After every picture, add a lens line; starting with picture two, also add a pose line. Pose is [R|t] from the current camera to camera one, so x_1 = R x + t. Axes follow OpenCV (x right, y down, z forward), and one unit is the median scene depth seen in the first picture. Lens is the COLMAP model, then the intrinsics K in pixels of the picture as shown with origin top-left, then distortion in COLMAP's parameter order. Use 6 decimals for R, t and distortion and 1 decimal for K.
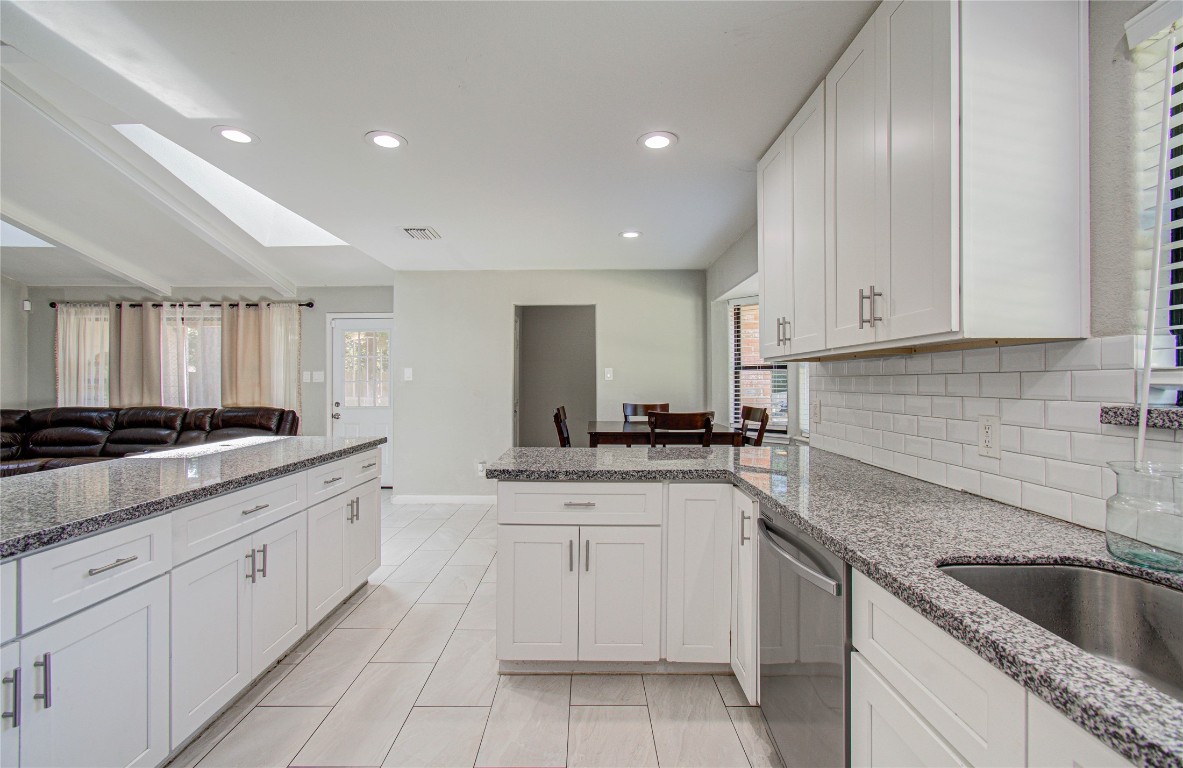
lens RADIAL K [[519.1, 0, 579.4], [0, 519.1, 382.4], [0, 0, 1]] dist [-0.013016, 0.007527]
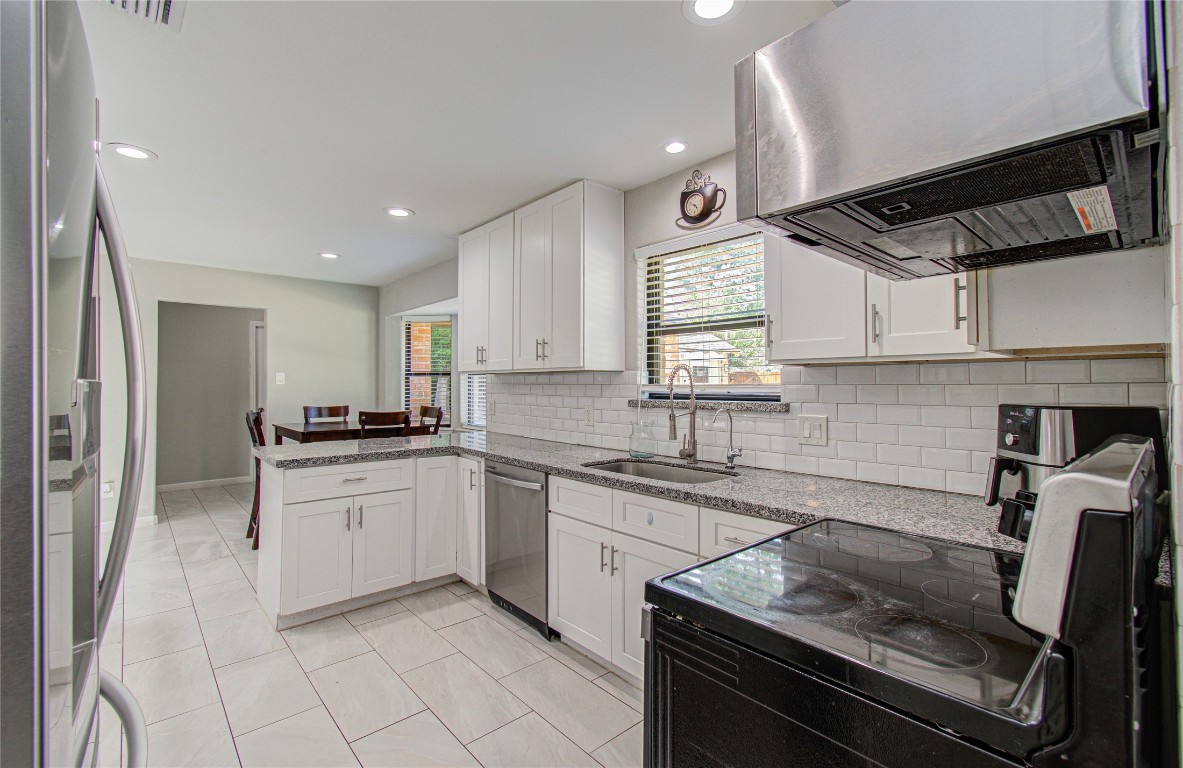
lens RADIAL K [[519.1, 0, 591.4], [0, 519.1, 376.7], [0, 0, 1]] dist [-0.013016, 0.007527]
pose [[0.747952, 0.009415, 0.663686, -0.226552], [-0.000627, 0.999909, -0.013478, -0.008369], [-0.663752, 0.009665, 0.747890, -0.217964]]
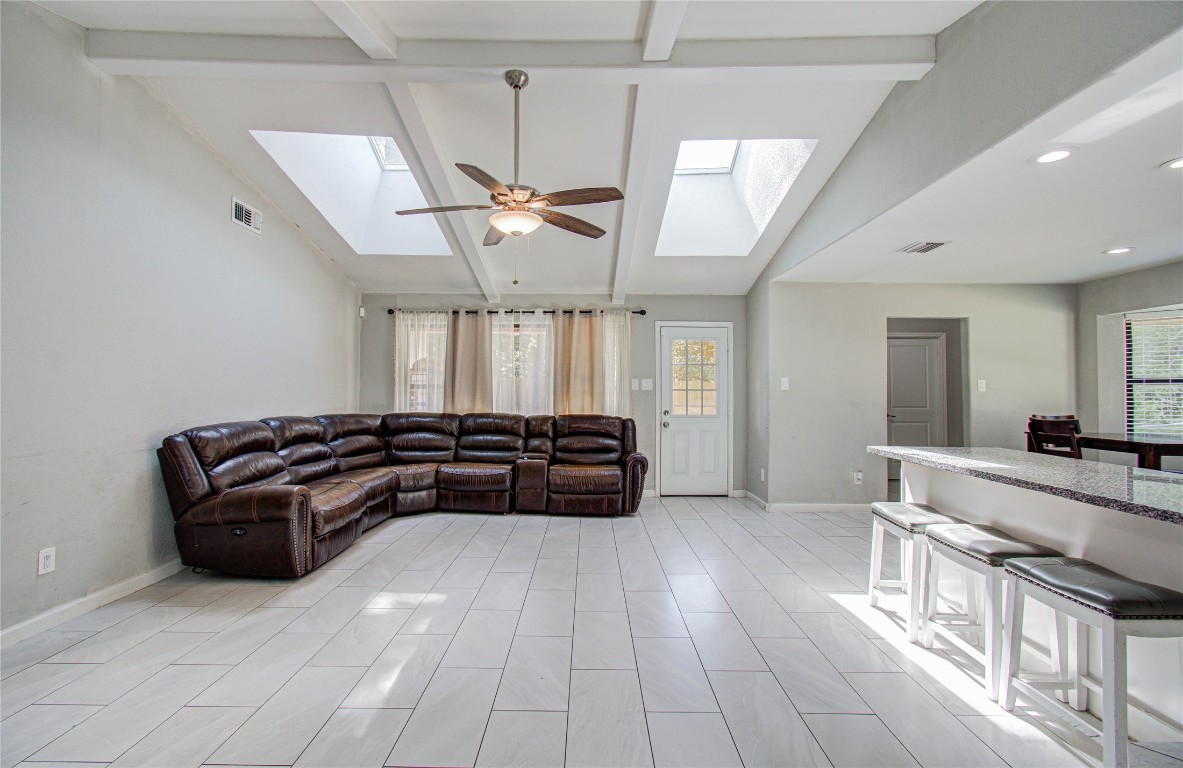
lens RADIAL K [[519.1, 0, 583.3], [0, 519.1, 387.2], [0, 0, 1]] dist [-0.013016, 0.007527]
pose [[0.999946, 0.009926, -0.003116, -1.036105], [-0.009941, 0.999938, -0.004958, -0.000609], [0.003067, 0.004989, 0.999983, -0.014145]]
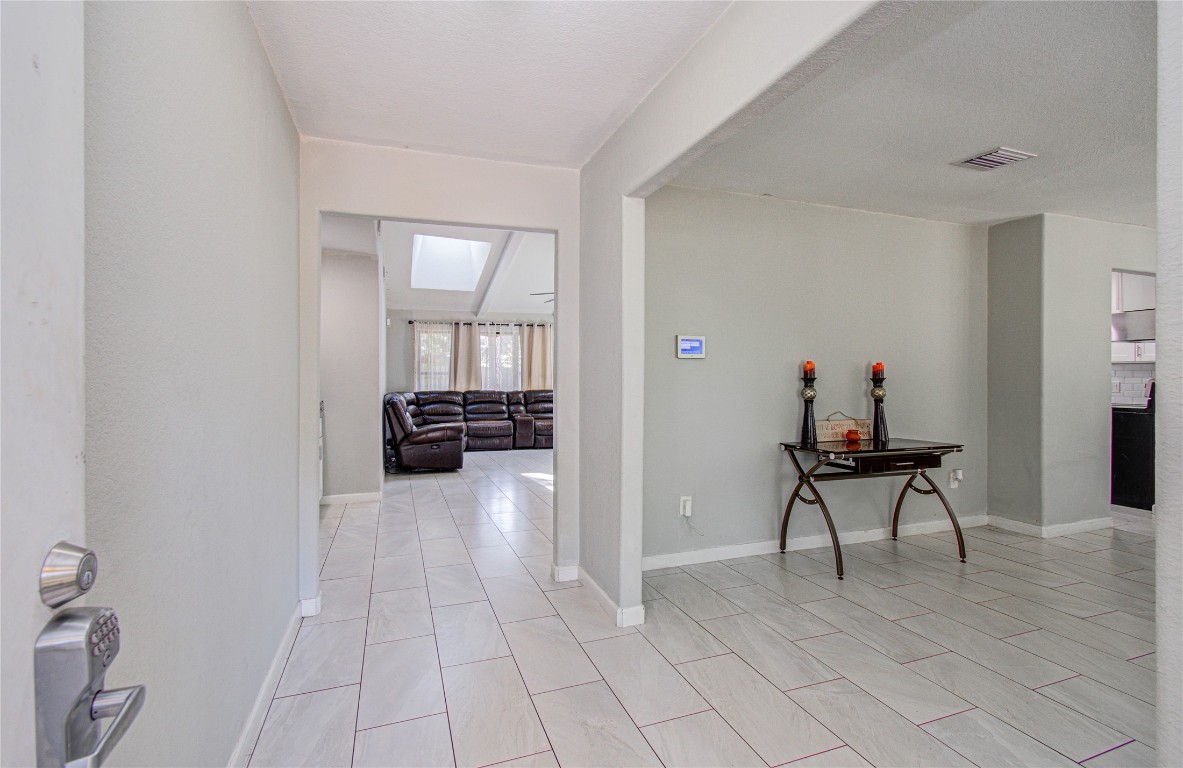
lens RADIAL K [[519.1, 0, 561.5], [0, 519.1, 376.3], [0, 0, 1]] dist [-0.013016, 0.007527]
pose [[0.947103, -0.002328, 0.320921, -1.768311], [0.001201, 0.999992, 0.003712, -0.000492], [-0.320927, -0.003130, 0.947099, -0.873024]]
